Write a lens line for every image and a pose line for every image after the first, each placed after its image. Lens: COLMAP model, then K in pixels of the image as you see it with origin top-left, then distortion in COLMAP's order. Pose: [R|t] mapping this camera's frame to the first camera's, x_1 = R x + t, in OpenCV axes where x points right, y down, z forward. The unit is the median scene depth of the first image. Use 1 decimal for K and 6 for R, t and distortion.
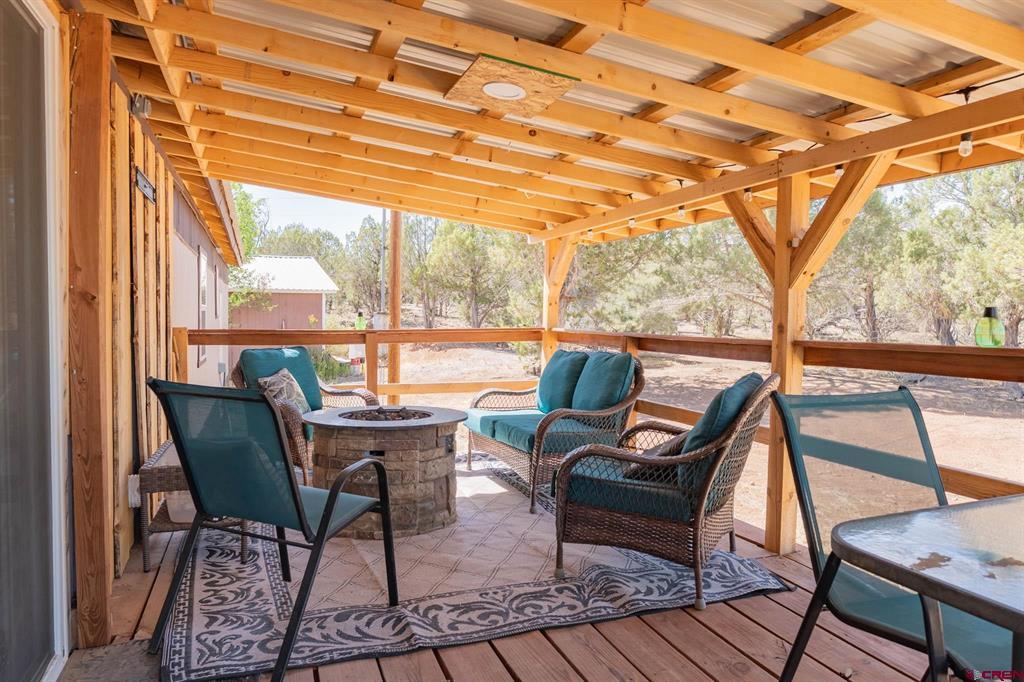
lens RADIAL K [[700.5, 0, 513.8], [0, 700.5, 338.6], [0, 0, 1]] dist [-0.002581, -0.002984]
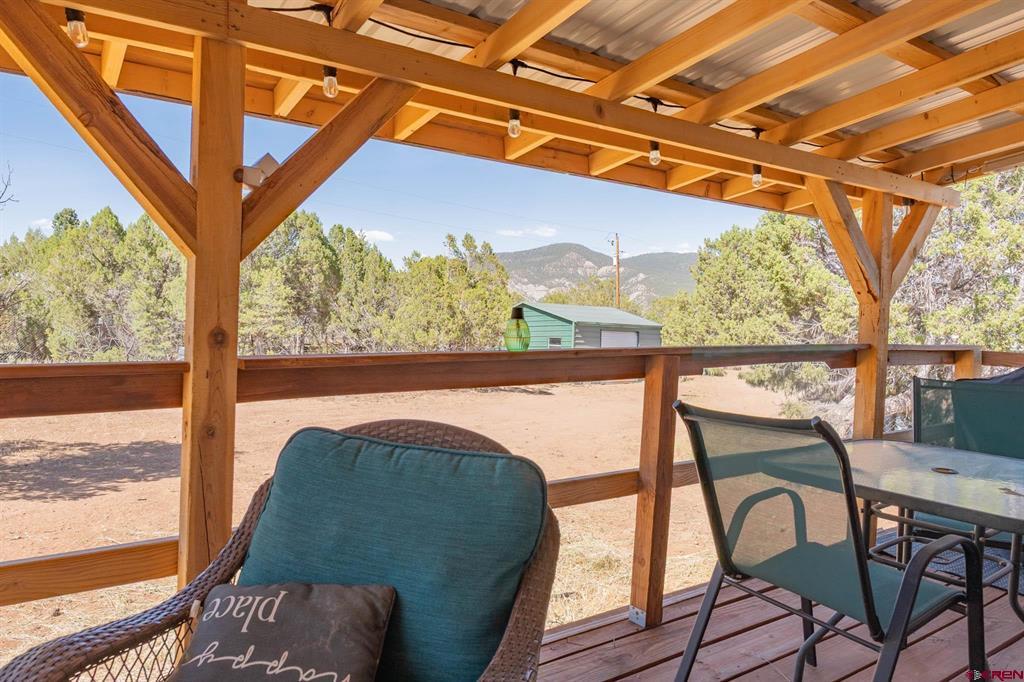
lens RADIAL K [[700.5, 0, 513.8], [0, 700.5, 338.6], [0, 0, 1]] dist [-0.002581, -0.002984]
pose [[-0.247680, -0.048543, 0.967625, -0.168398], [0.004810, 0.998670, 0.051331, -0.039833], [-0.968830, 0.017368, -0.247117, 0.927962]]
